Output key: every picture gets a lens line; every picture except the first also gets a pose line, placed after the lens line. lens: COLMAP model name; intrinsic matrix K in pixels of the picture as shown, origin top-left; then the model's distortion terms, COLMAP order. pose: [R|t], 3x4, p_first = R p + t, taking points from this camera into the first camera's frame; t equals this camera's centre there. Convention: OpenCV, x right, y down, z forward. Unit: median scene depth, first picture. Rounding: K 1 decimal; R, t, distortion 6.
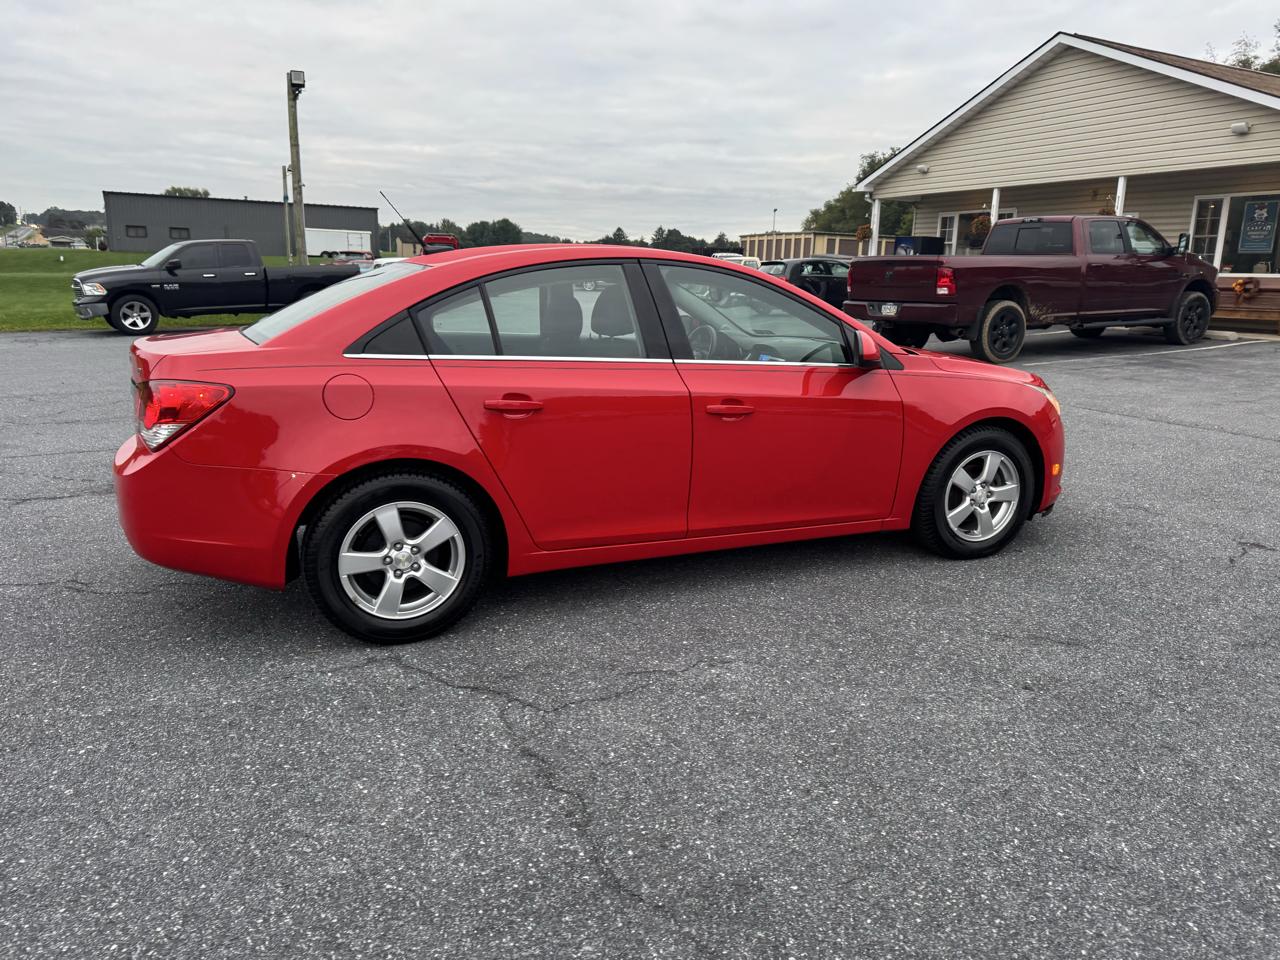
lens RADIAL K [[907.4, 0, 647.3], [0, 907.4, 476.4], [0, 0, 1]] dist [0.033362, -0.037975]
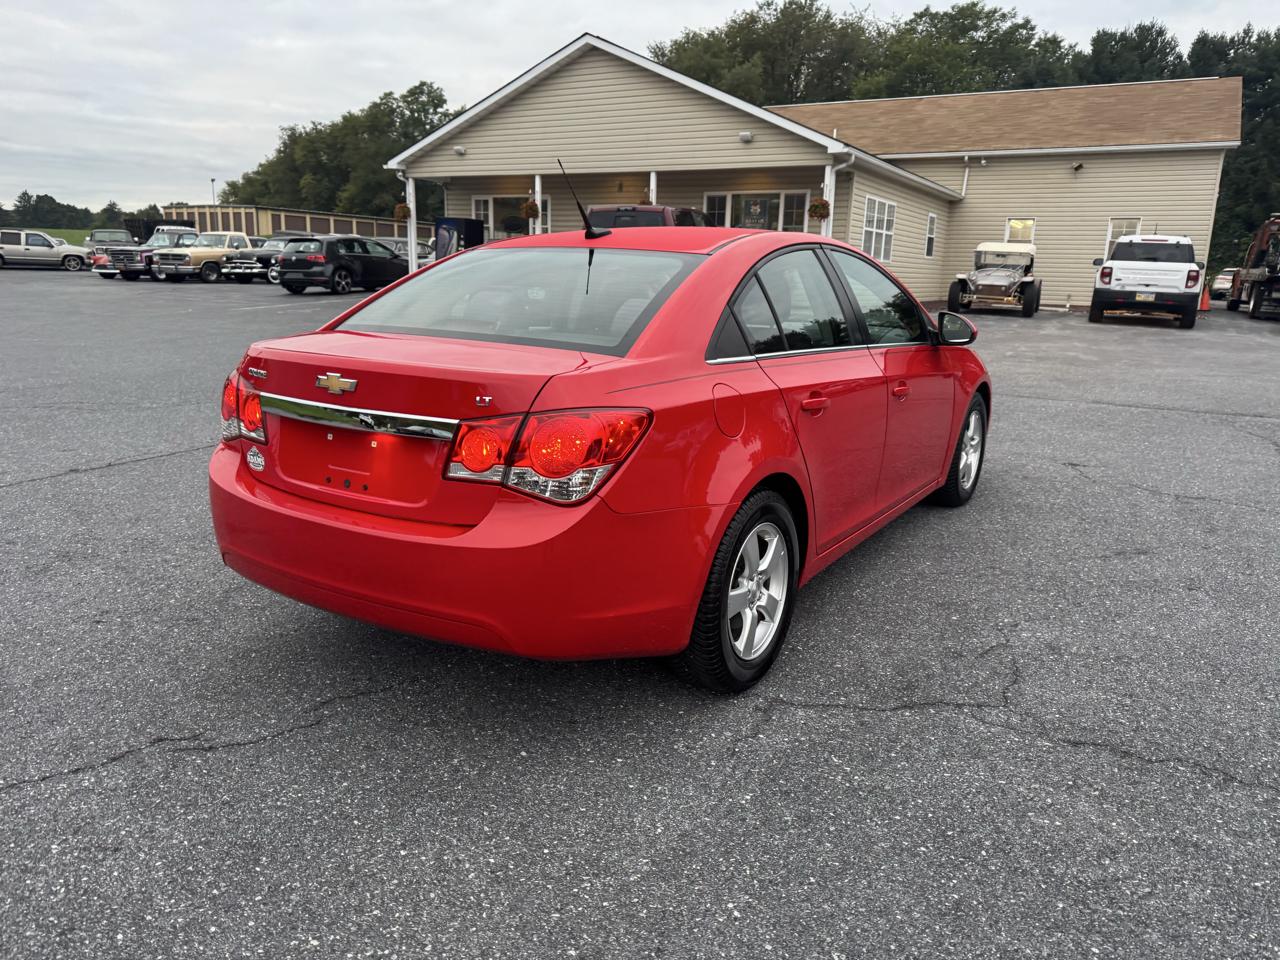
lens RADIAL K [[907.4, 0, 652.4], [0, 907.4, 470.7], [0, 0, 1]] dist [0.033362, -0.037975]
pose [[0.822856, -0.126483, 0.553995, -0.709592], [0.117737, 0.991706, 0.051540, -0.068936], [-0.555919, 0.022816, 0.830923, 0.282955]]
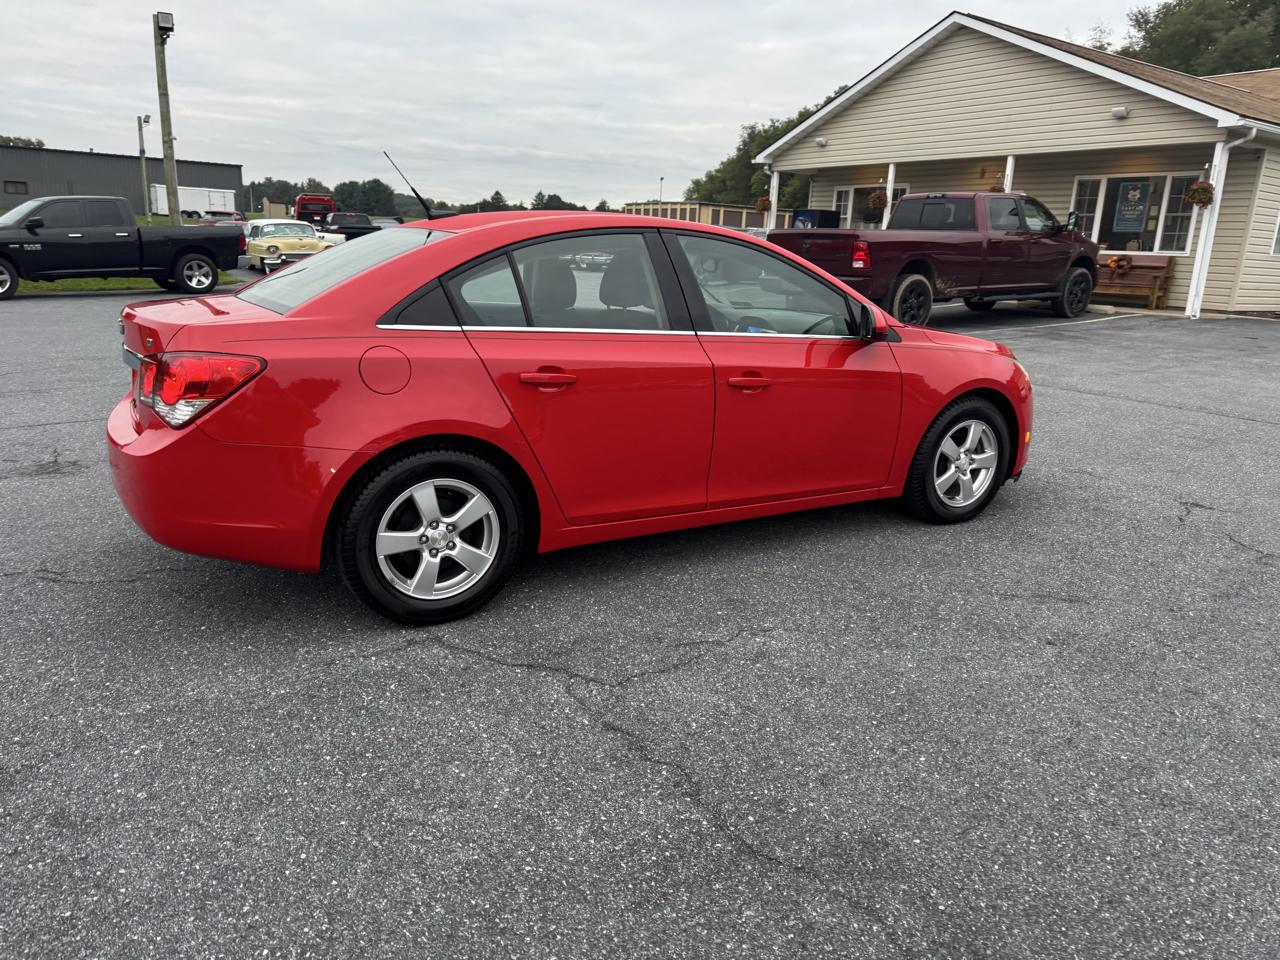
lens RADIAL K [[907.4, 0, 651.4], [0, 907.4, 482.3], [0, 0, 1]] dist [0.033362, -0.037975]
pose [[0.991145, -0.017793, 0.131588, -0.146585], [0.012605, 0.999114, 0.040153, -0.003824], [-0.132186, -0.038138, 0.990491, 0.009561]]
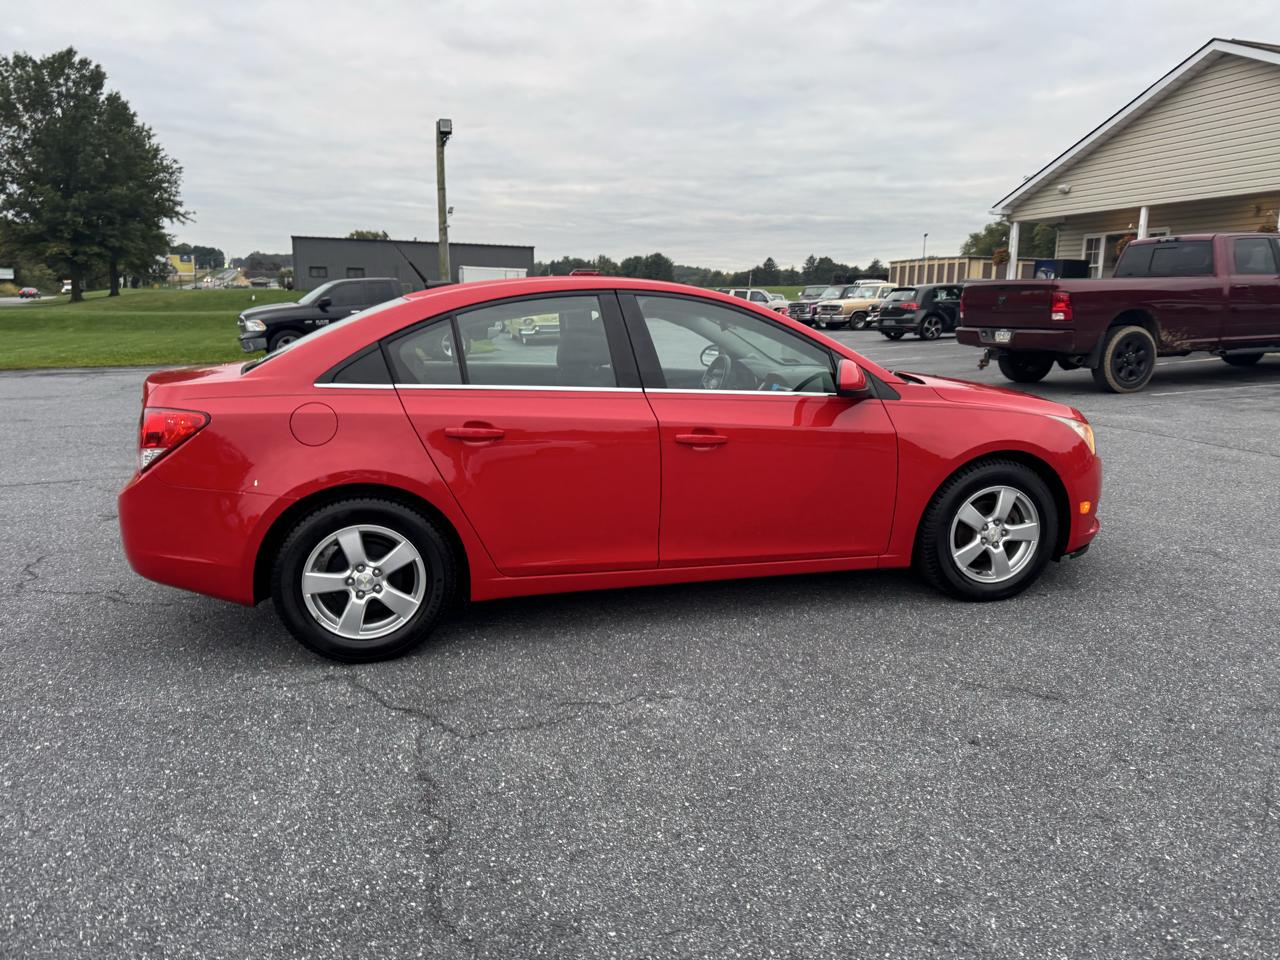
lens RADIAL K [[907.4, 0, 651.5], [0, 907.4, 471.8], [0, 0, 1]] dist [0.033362, -0.037975]
pose [[0.987058, 0.014004, -0.159751, 0.189272], [-0.019828, 0.999193, -0.034920, -0.003229], [0.159133, 0.037635, 0.986540, 0.017733]]
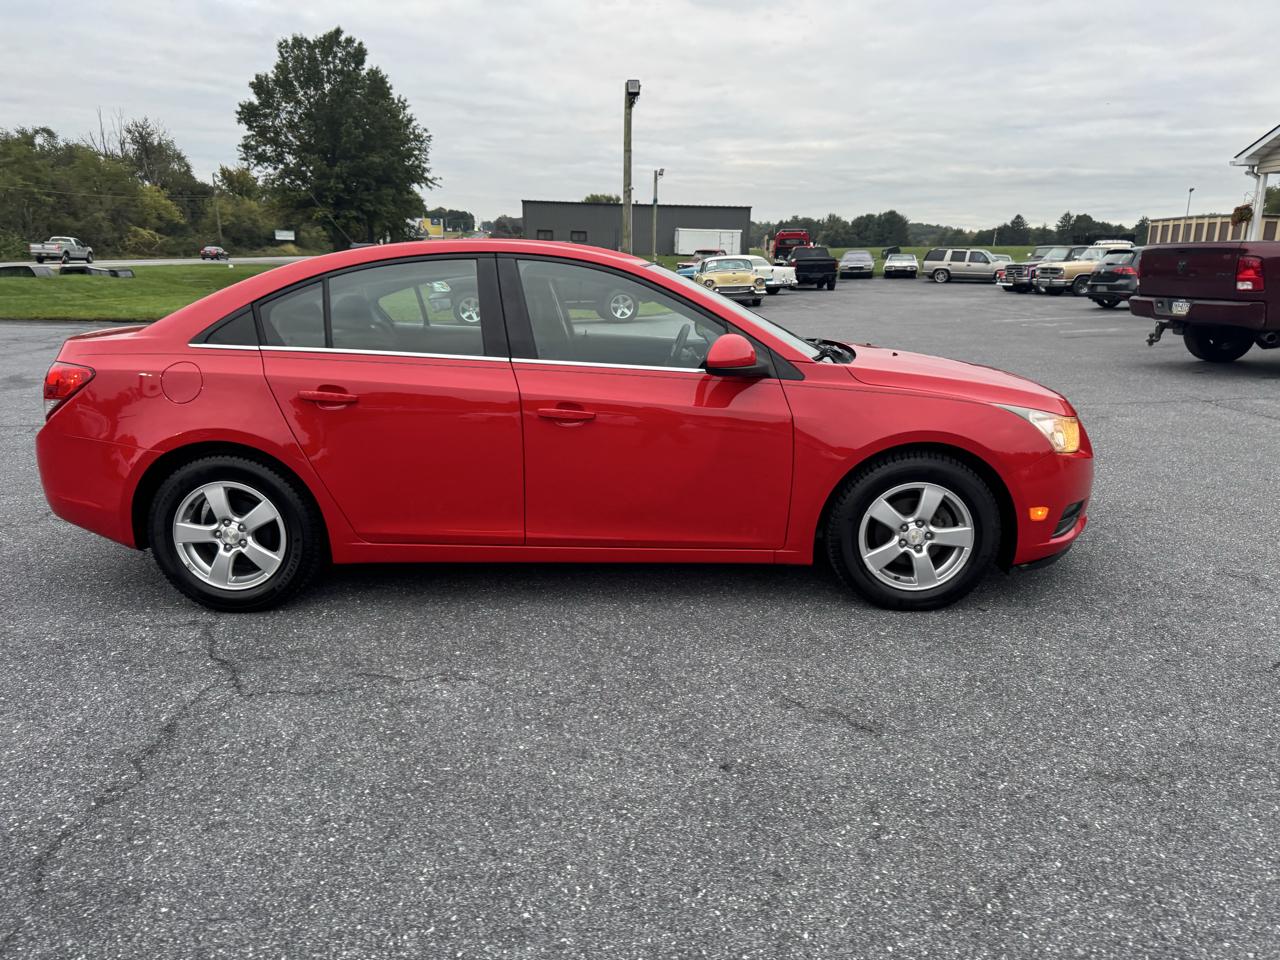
lens RADIAL K [[907.4, 0, 647.7], [0, 907.4, 475.3], [0, 0, 1]] dist [0.033362, -0.037975]
pose [[0.917347, 0.081036, -0.389752, 0.521325], [-0.079224, 0.996641, 0.020750, -0.035508], [0.390125, 0.011843, 0.920686, 0.166030]]
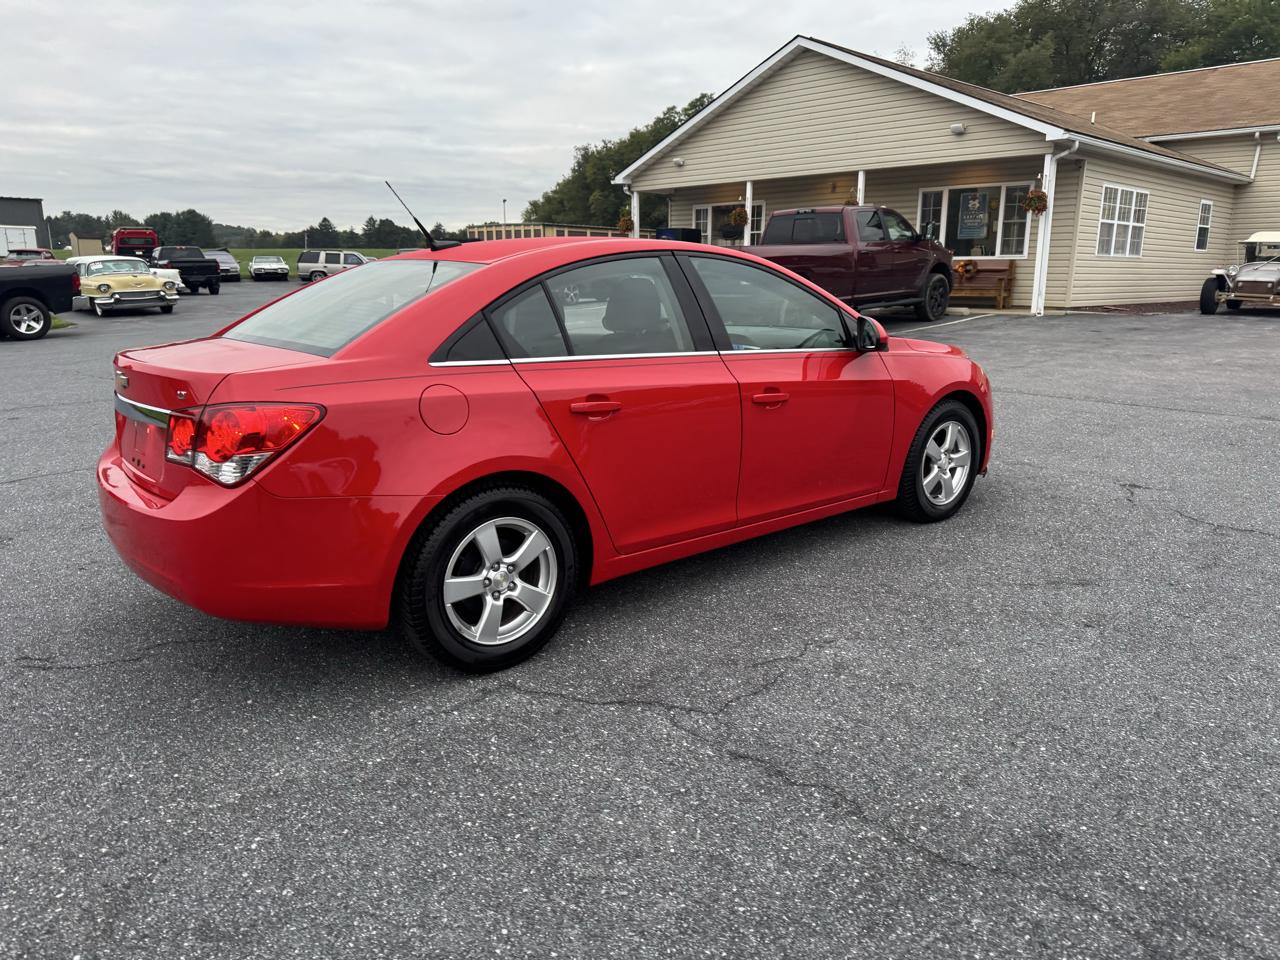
lens RADIAL K [[907.4, 0, 649.5], [0, 907.4, 482.0], [0, 0, 1]] dist [0.033362, -0.037975]
pose [[0.954514, -0.089295, 0.284481, -0.327003], [0.085070, 0.996004, 0.027199, -0.018346], [-0.285773, -0.001761, 0.958296, 0.056613]]
